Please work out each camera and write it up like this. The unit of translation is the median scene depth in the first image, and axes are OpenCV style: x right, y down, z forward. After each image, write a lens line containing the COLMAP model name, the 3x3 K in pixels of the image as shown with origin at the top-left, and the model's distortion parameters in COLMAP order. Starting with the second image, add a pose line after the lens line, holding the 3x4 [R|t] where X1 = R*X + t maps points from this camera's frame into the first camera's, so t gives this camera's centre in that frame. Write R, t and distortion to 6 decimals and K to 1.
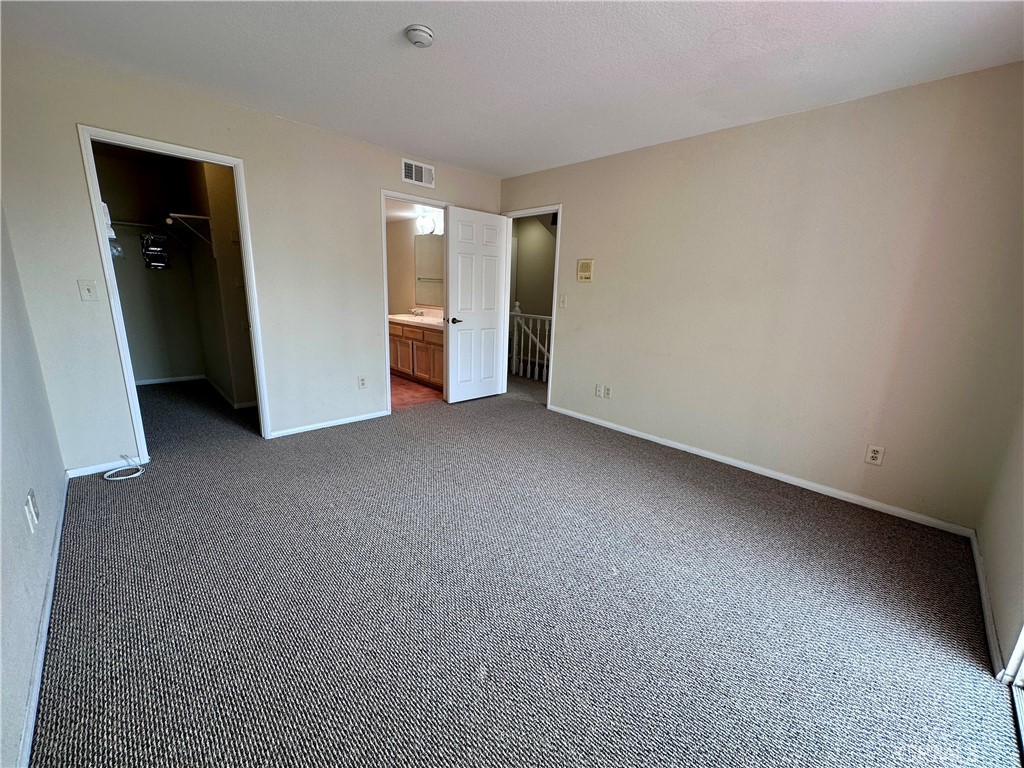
lens RADIAL K [[406.9, 0, 509.8], [0, 406.9, 384.9], [0, 0, 1]] dist [-0.004187, 0.000927]
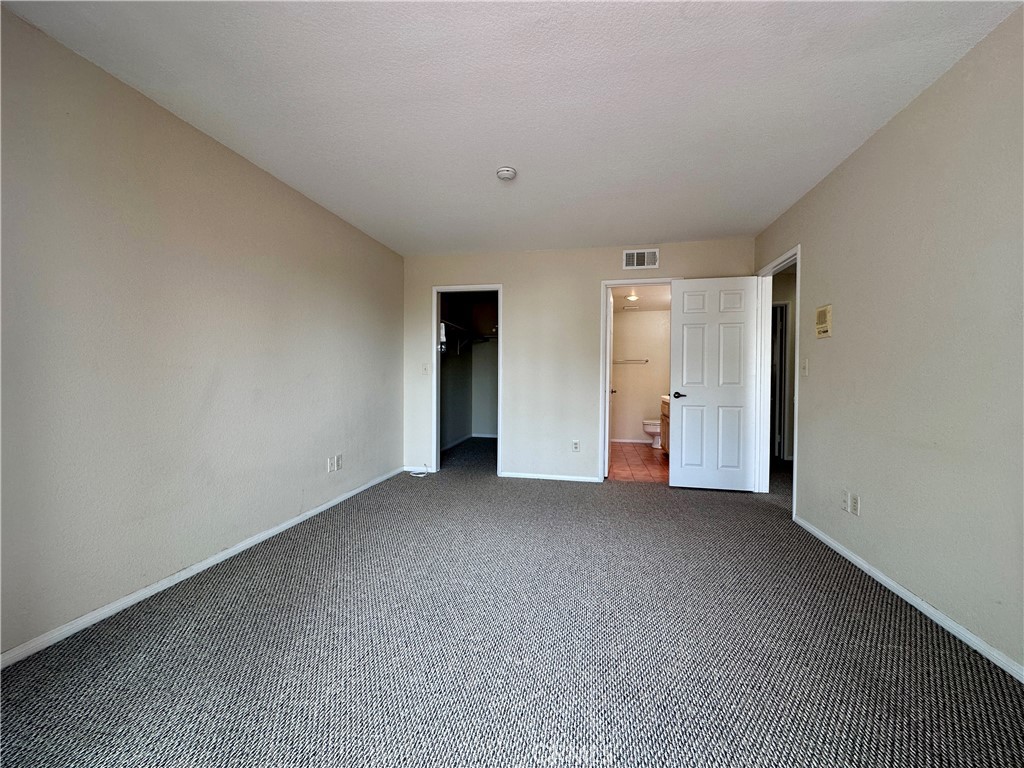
lens RADIAL K [[406.9, 0, 509.3], [0, 406.9, 383.6], [0, 0, 1]] dist [-0.004187, 0.000927]
pose [[0.560766, -0.022131, -0.827678, 0.459624], [-0.177756, 0.973116, -0.146452, 0.022326], [0.808668, 0.229250, 0.541757, 0.204281]]
